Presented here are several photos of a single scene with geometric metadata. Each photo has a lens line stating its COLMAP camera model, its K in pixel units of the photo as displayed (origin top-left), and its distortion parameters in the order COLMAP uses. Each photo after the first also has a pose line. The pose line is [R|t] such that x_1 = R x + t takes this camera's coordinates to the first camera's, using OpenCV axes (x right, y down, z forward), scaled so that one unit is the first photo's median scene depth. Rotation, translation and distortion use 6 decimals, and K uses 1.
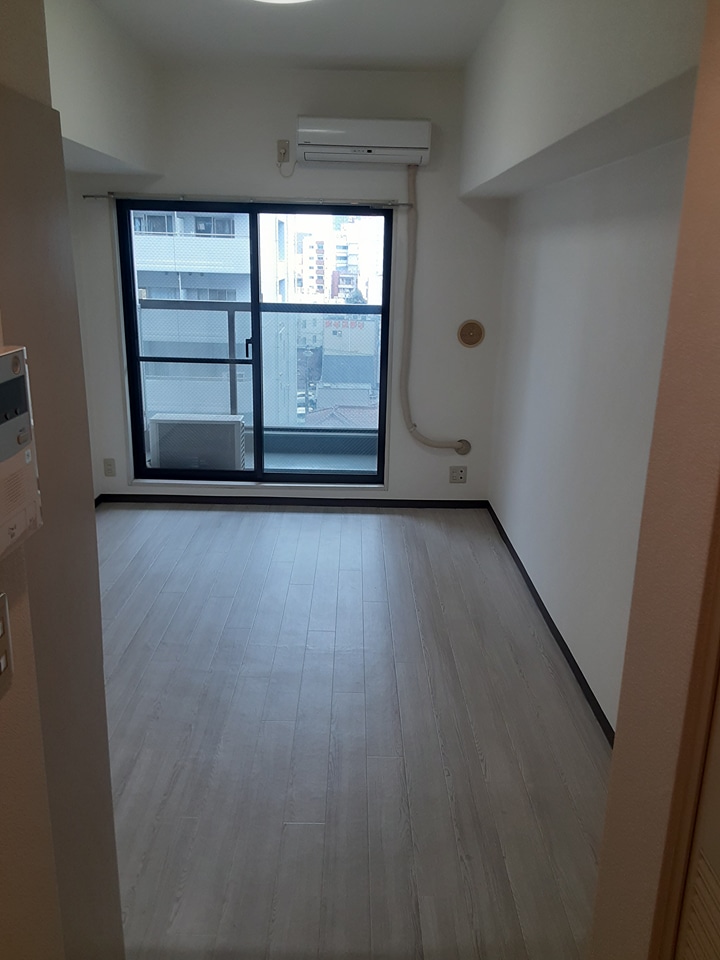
lens RADIAL K [[730.4, 0, 360.0], [0, 730.4, 480.0], [0, 0, 1]] dist [0.001479, -0.144872]
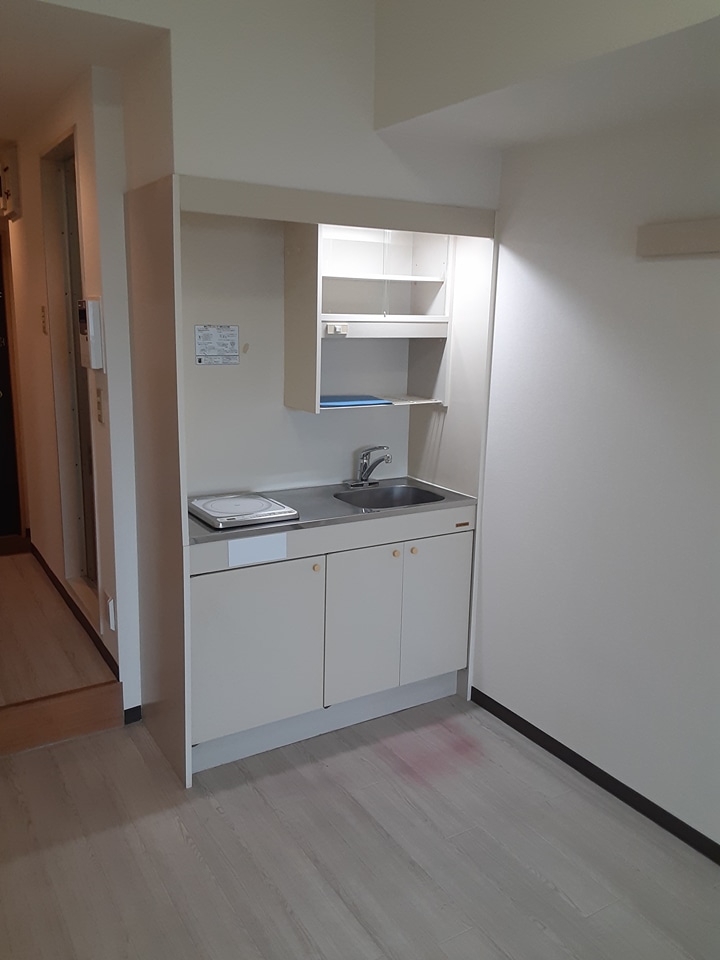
lens RADIAL K [[766.0, 0, 350.8], [0, 766.0, 477.6], [0, 0, 1]] dist [0.123078, -0.179860]
pose [[-0.855124, 0.065257, -0.514299, 0.166921], [-0.188514, 0.884993, 0.425734, -0.683816], [0.482934, 0.461008, -0.744477, 2.592987]]
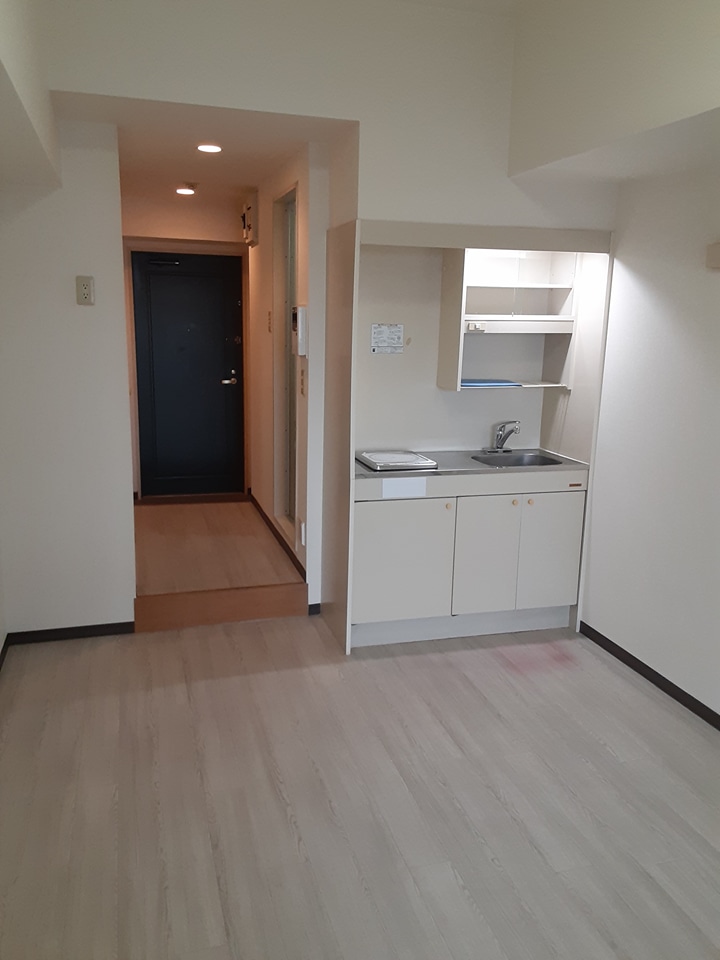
lens RADIAL K [[766.0, 0, 350.8], [0, 766.0, 477.6], [0, 0, 1]] dist [0.123078, -0.179860]
pose [[-0.961259, 0.013046, -0.275337, 0.286482], [-0.120040, 0.879374, 0.460751, -0.879344], [0.248135, 0.475953, -0.843741, 3.286953]]
